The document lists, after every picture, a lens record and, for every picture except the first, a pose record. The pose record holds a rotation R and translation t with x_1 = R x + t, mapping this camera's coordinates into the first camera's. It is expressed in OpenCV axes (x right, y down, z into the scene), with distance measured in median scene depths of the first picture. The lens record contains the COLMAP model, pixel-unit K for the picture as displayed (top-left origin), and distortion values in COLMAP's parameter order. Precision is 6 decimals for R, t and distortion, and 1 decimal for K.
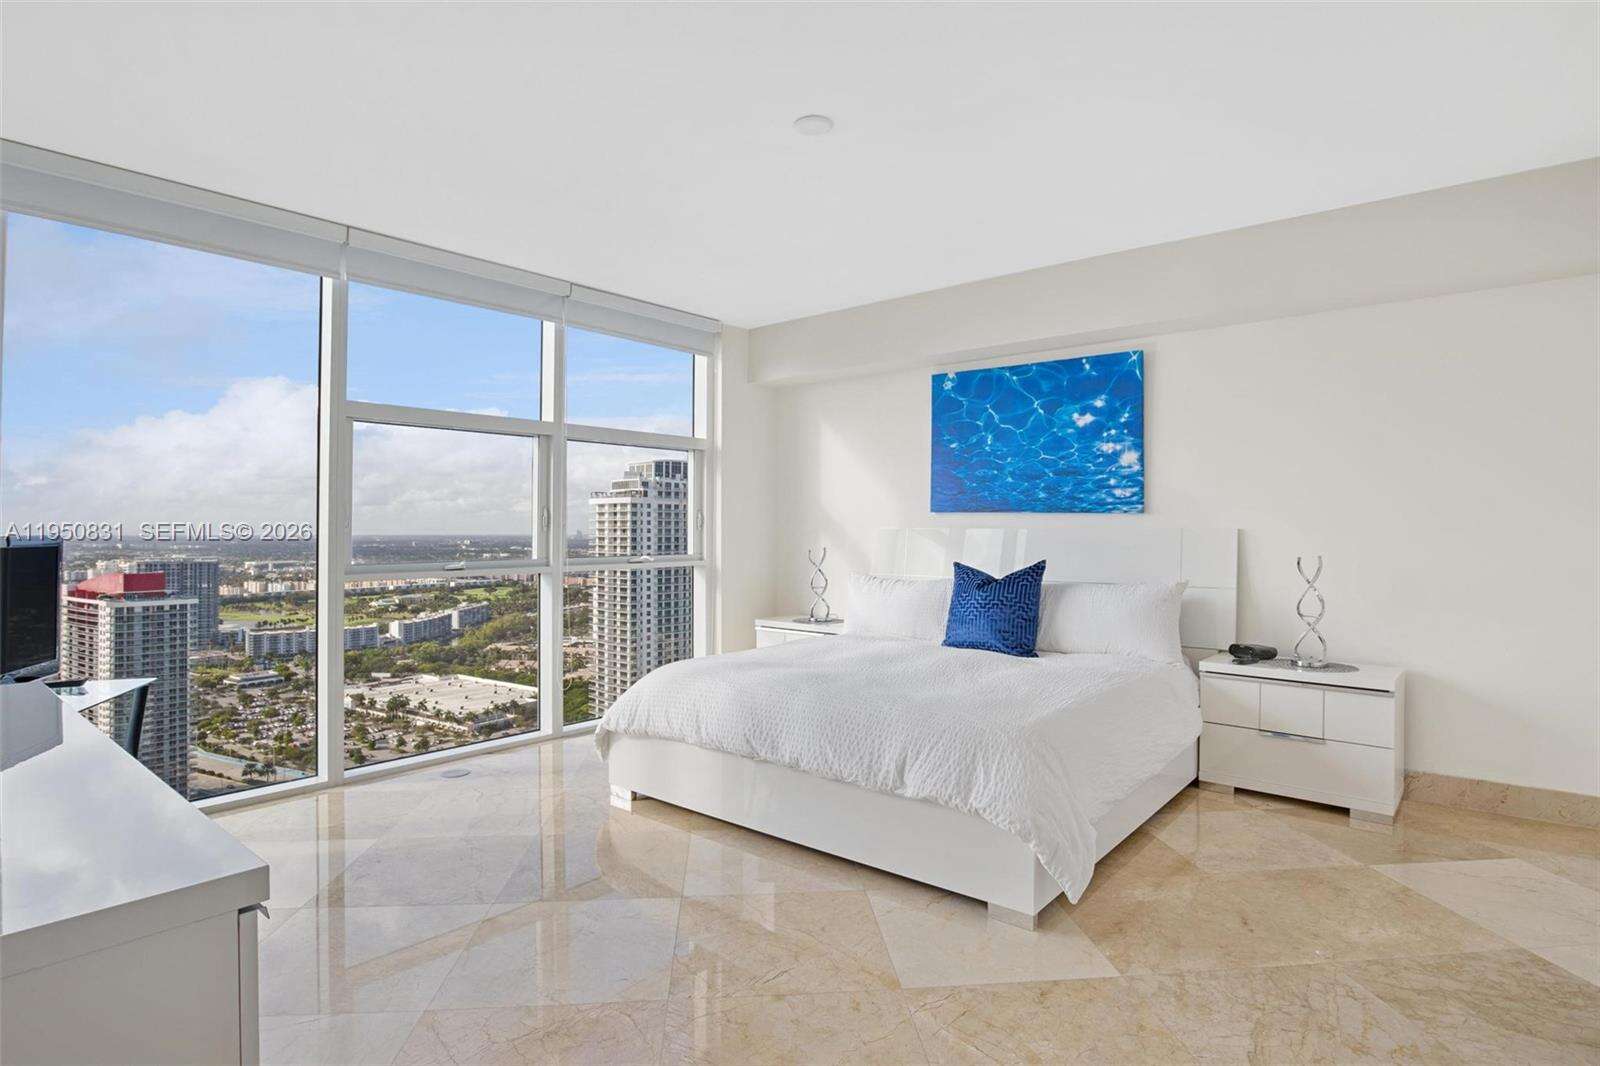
lens RADIAL K [[810.3, 0, 797.9], [0, 810.3, 551.8], [0, 0, 1]] dist [-0.027374, 0.002007]
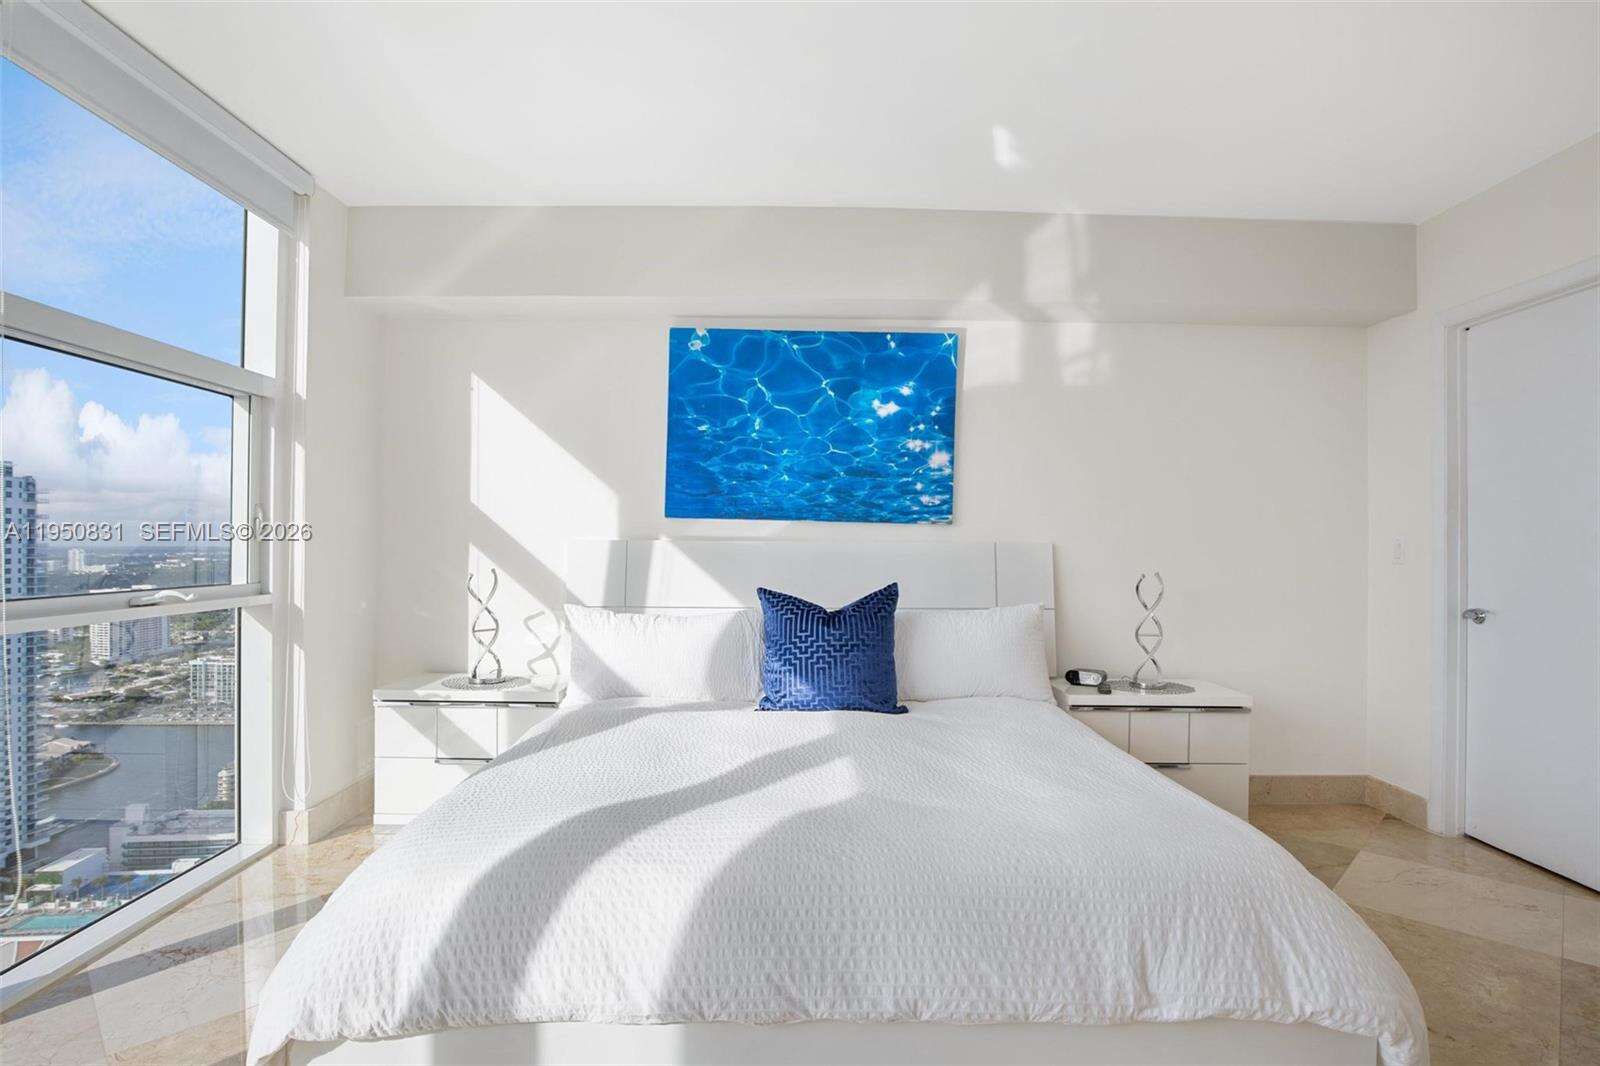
lens RADIAL K [[810.3, 0, 797.9], [0, 810.3, 551.8], [0, 0, 1]] dist [-0.027374, 0.002007]
pose [[0.760651, -0.002879, 0.649155, -0.249362], [0.012326, 0.999874, -0.010010, -0.011865], [-0.649044, 0.015616, 0.760590, 0.440095]]
